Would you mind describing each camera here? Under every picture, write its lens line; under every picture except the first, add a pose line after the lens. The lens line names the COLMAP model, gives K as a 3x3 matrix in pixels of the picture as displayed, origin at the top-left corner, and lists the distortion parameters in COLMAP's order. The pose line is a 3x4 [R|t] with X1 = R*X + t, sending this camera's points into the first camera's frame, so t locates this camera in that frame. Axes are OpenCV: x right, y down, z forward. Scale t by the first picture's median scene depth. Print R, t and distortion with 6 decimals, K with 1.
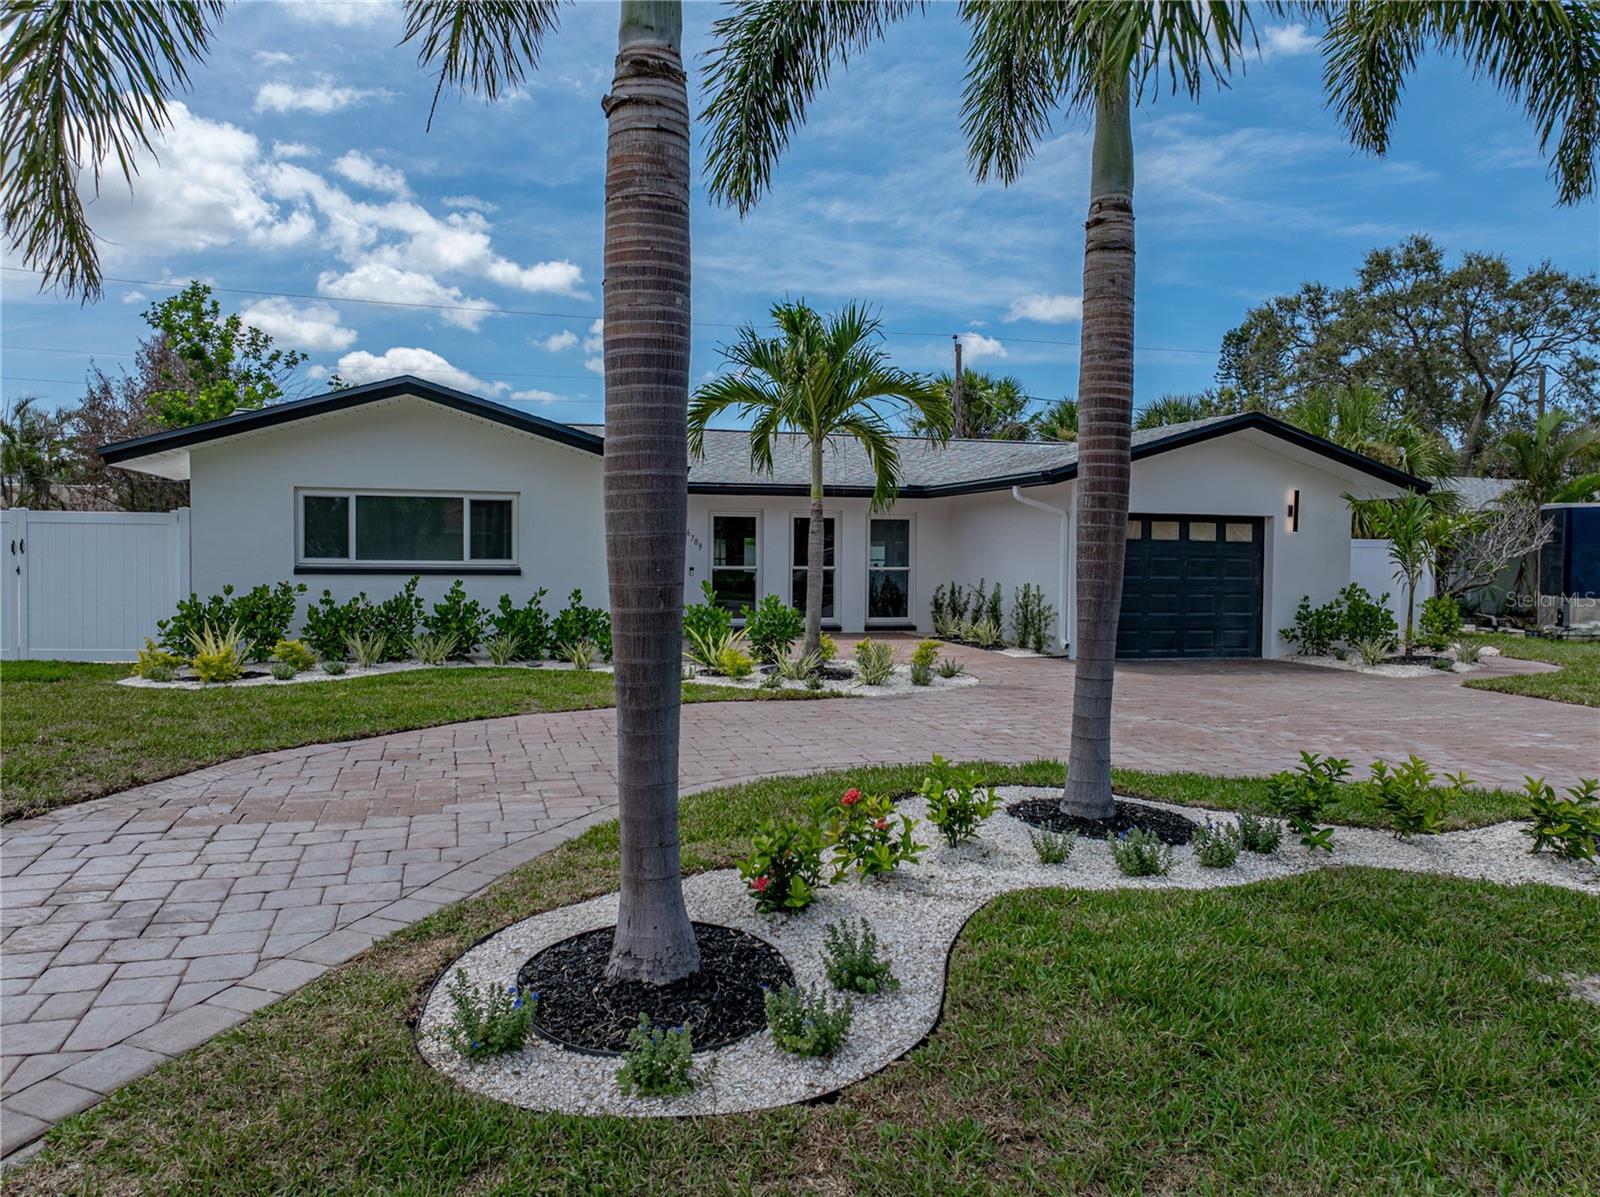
lens RADIAL K [[1165.7, 0, 800.0], [0, 1165.7, 598.5], [0, 0, 1]] dist [-0.002234, -0.001188]
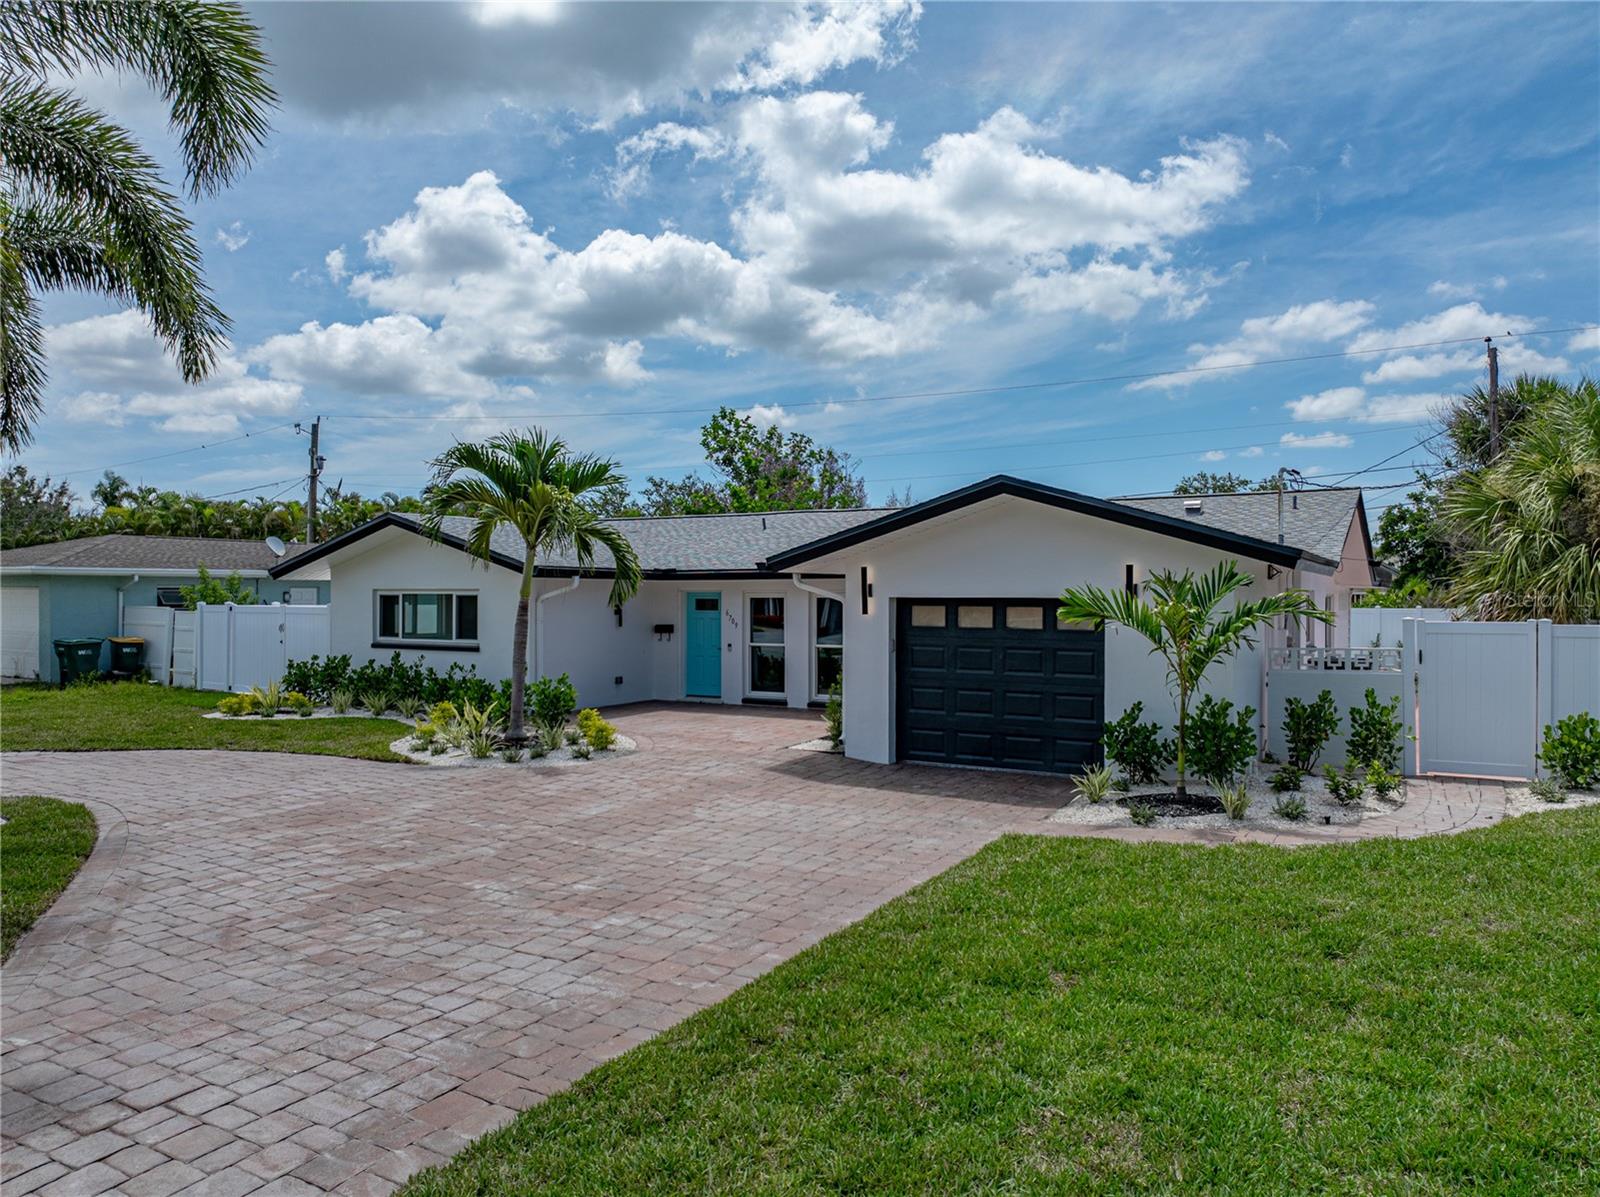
lens RADIAL K [[1104.1, 0, 800.0], [0, 1104.1, 598.5], [0, 0, 1]] dist [-0.029677, -0.004460]
pose [[0.691747, -0.004685, -0.722125, 0.801174], [-0.017169, 0.999590, -0.022931, -0.050269], [0.721936, 0.028261, 0.691382, 0.342066]]
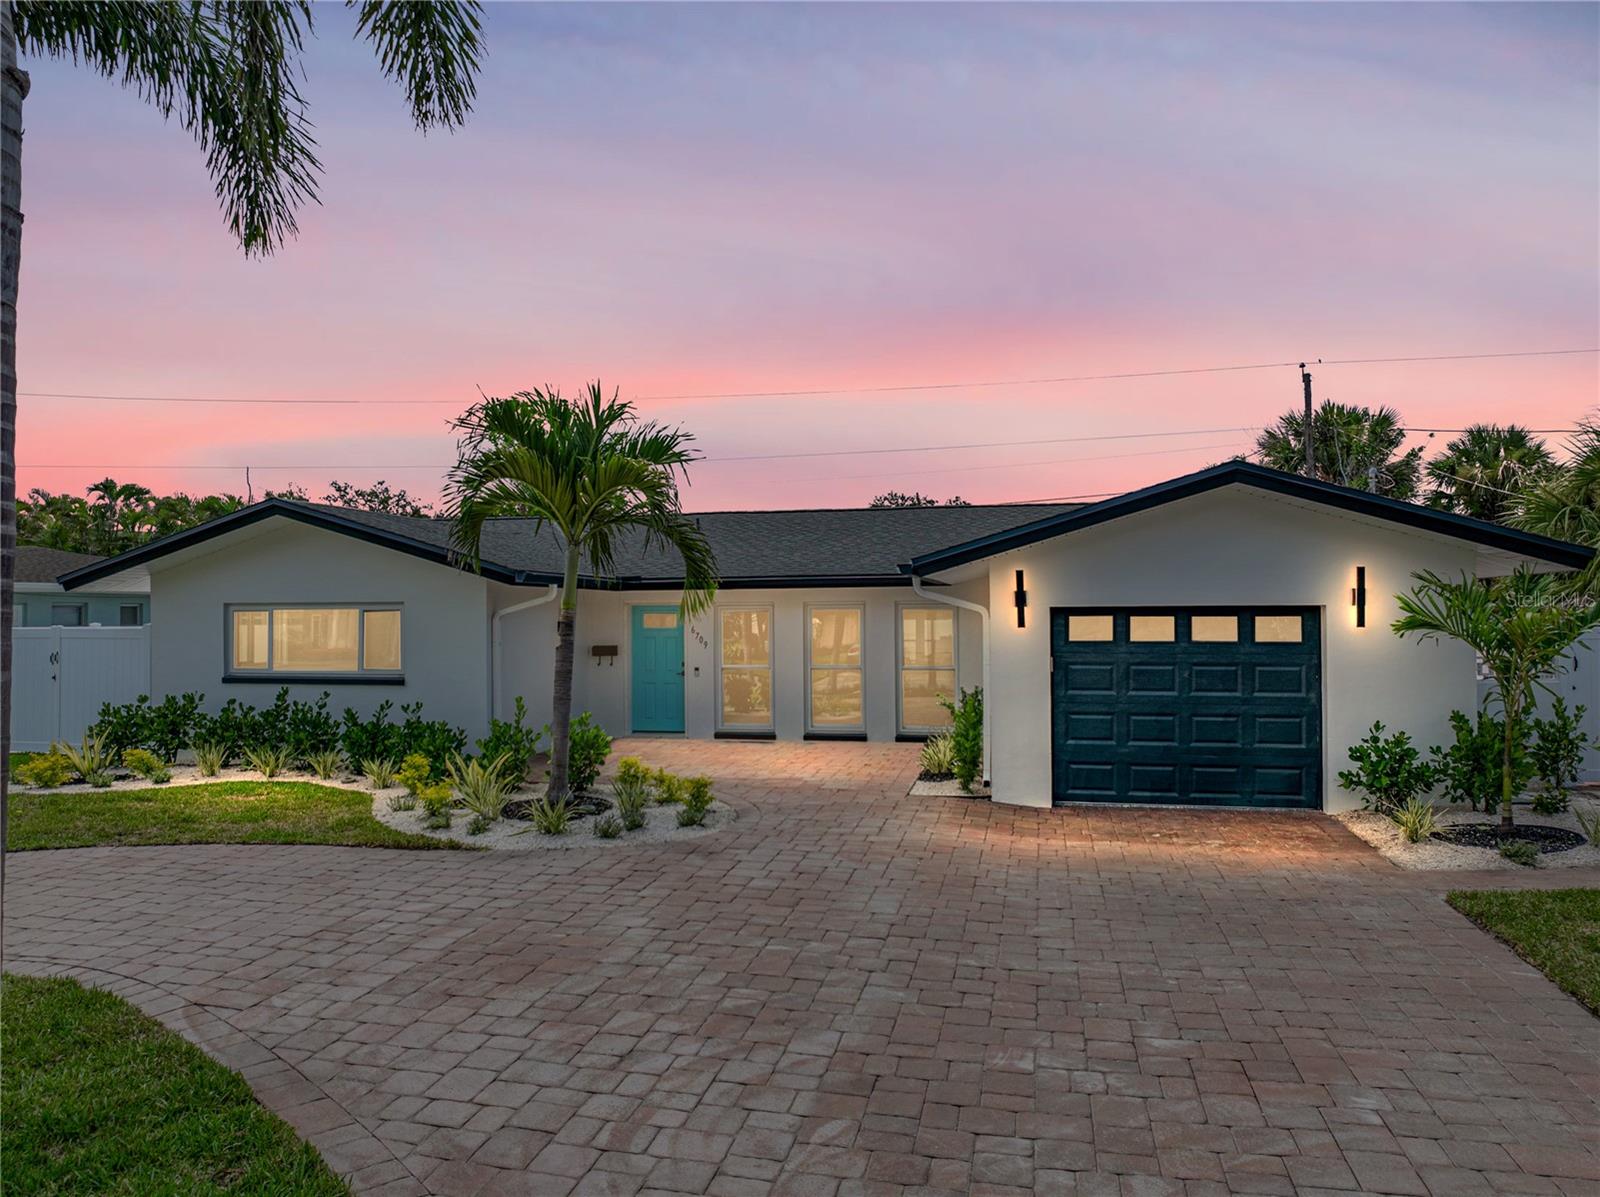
lens RADIAL K [[1118.6, 0, 792.6], [0, 1118.6, 577.6], [0, 0, 1]] dist [-0.038832, 0.002903]
pose [[0.879218, -0.028220, -0.475583, 0.443728], [-0.000985, 0.998134, -0.061047, -0.046550], [0.476418, 0.054142, 0.877550, 0.274562]]
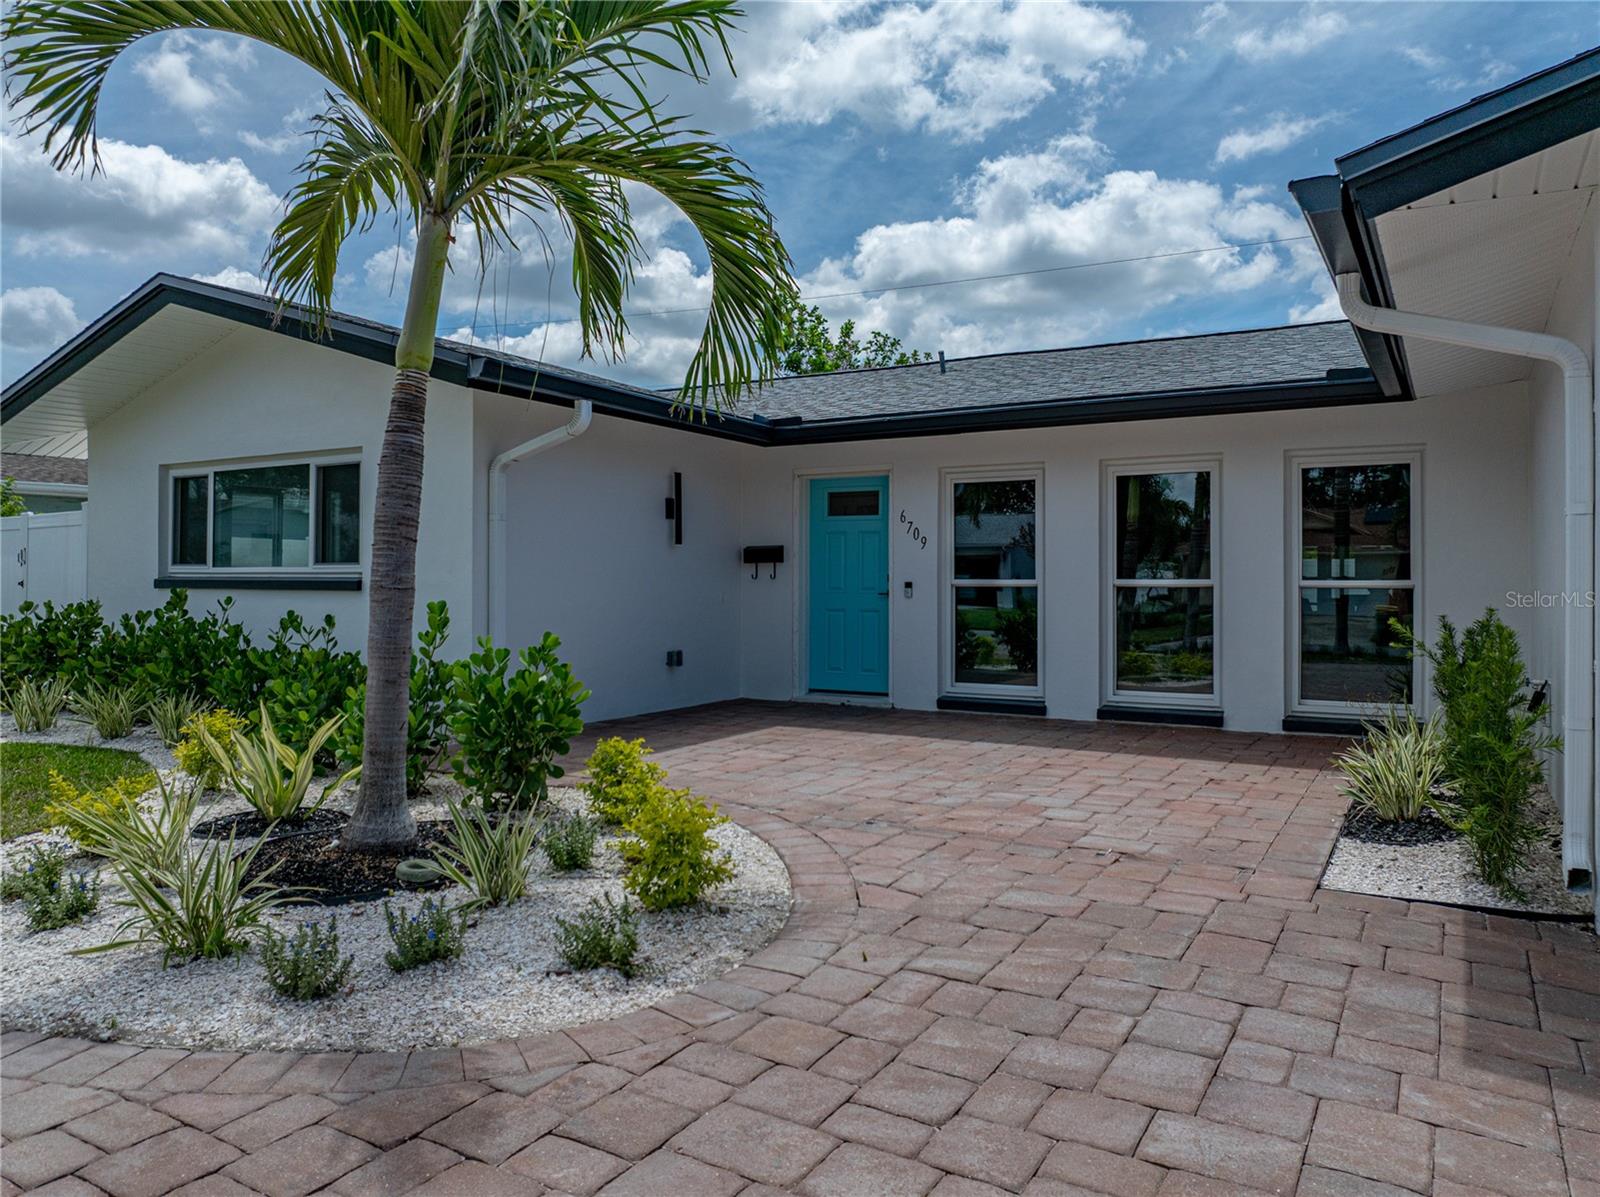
lens RADIAL K [[1118.6, 0, 792.6], [0, 1118.6, 577.6], [0, 0, 1]] dist [-0.038832, 0.002903]
pose [[0.679325, -0.007688, -0.733797, 0.270664], [-0.019860, 0.999386, -0.028857, -0.012432], [0.733569, 0.034176, 0.678755, 0.679384]]
